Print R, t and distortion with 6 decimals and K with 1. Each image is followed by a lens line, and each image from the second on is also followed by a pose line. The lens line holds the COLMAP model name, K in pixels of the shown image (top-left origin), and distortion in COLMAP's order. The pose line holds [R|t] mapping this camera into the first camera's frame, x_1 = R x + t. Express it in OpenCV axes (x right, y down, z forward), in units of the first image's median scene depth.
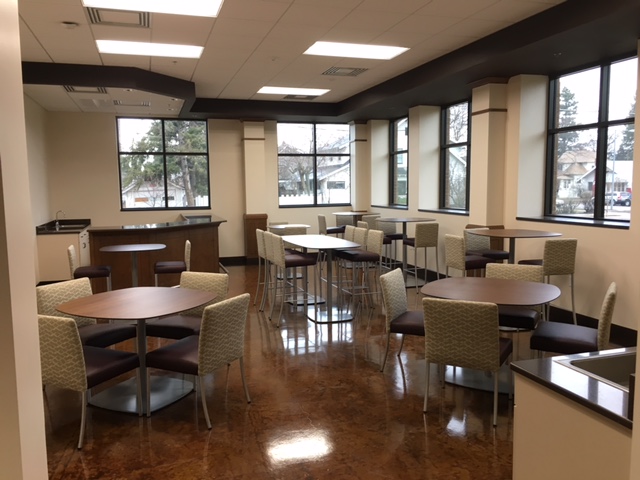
lens RADIAL K [[540.5, 0, 320.0], [0, 540.5, 240.0], [0, 0, 1]] dist [0.002685, -0.001109]
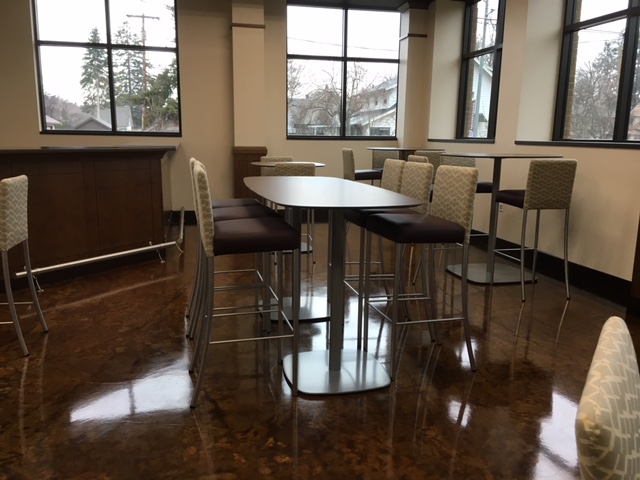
lens RADIAL K [[540.5, 0, 320.0], [0, 540.5, 240.0], [0, 0, 1]] dist [0.002685, -0.001109]
pose [[0.996327, 0.042246, -0.074483, 0.020214], [-0.035455, 0.995289, 0.090241, 0.002707], [0.077944, -0.087269, 0.993131, 0.356879]]
